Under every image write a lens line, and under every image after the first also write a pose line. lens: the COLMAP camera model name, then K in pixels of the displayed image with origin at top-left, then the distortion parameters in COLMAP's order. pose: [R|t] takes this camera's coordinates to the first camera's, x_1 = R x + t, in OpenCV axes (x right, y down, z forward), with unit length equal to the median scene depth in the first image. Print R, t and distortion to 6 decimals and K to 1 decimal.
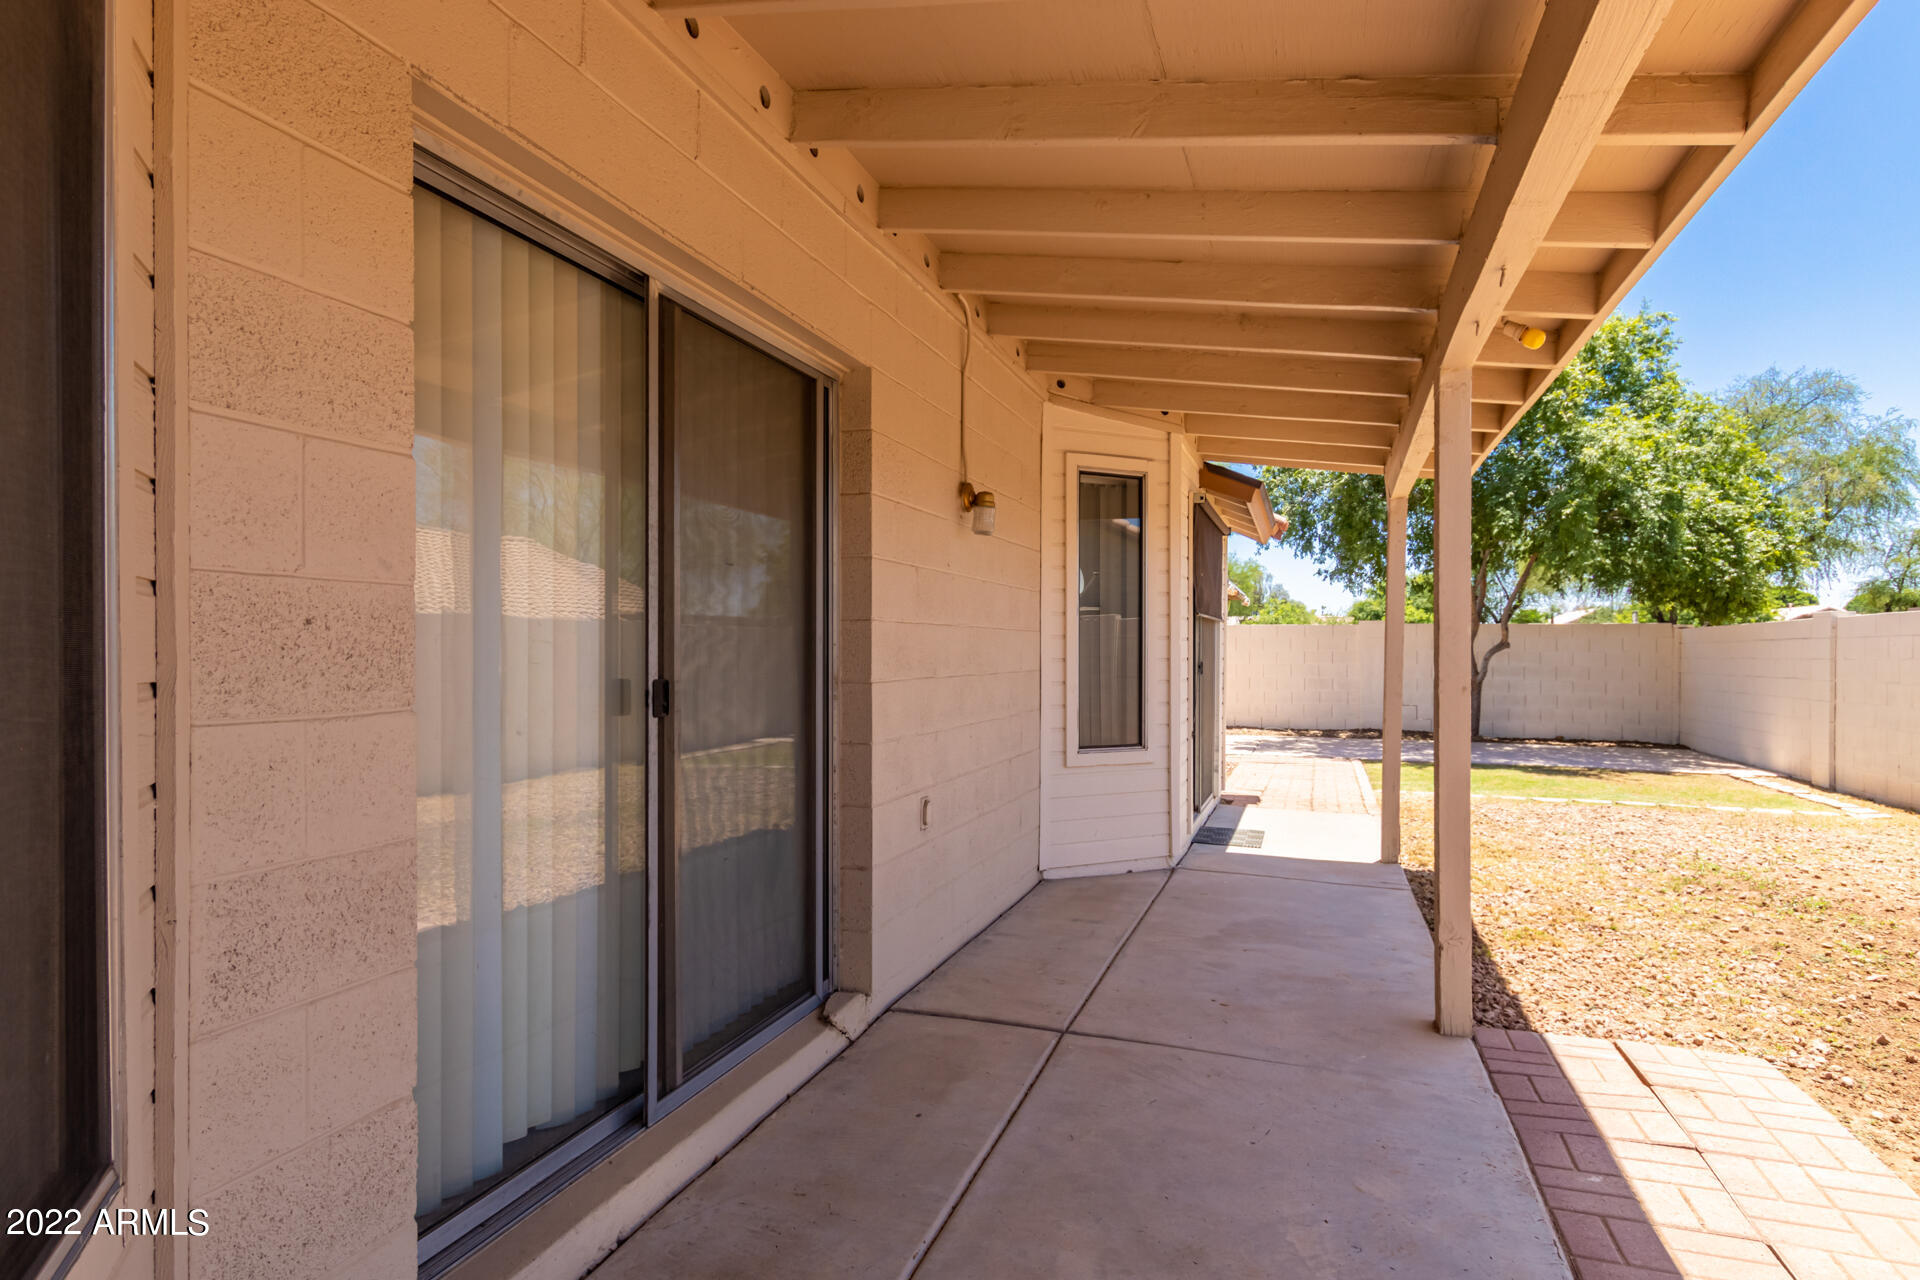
lens RADIAL K [[1044.1, 0, 958.1], [0, 1044.1, 647.3], [0, 0, 1]] dist [0.003712, 0.001064]
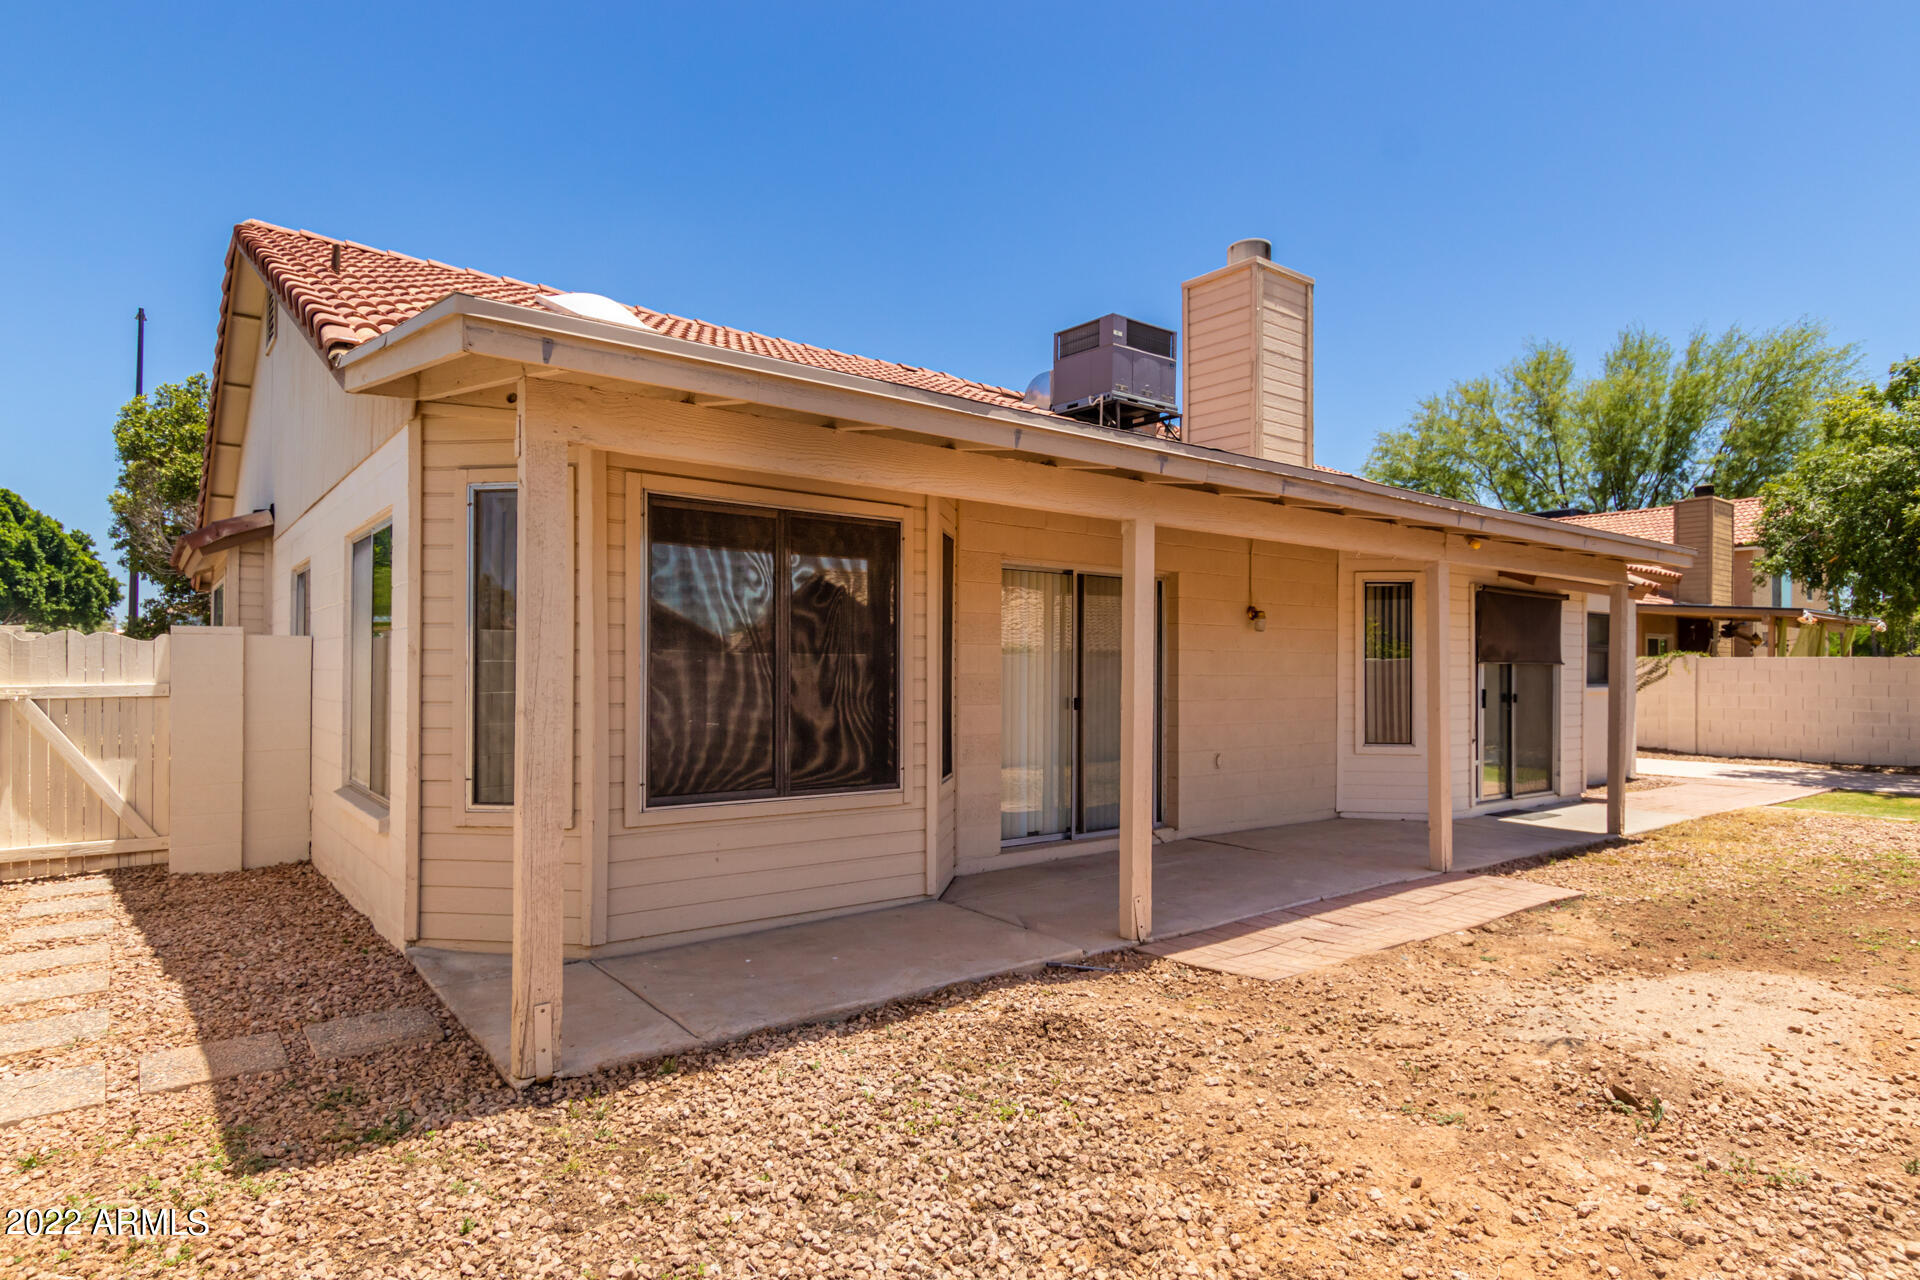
lens RADIAL K [[1044.1, 0, 962.2], [0, 1044.1, 650.1], [0, 0, 1]] dist [0.003712, 0.001064]
pose [[0.824882, -0.005915, -0.565274, 0.556754], [-0.003743, 0.999866, -0.015924, -0.027541], [0.565293, 0.015251, 0.824749, -0.819261]]
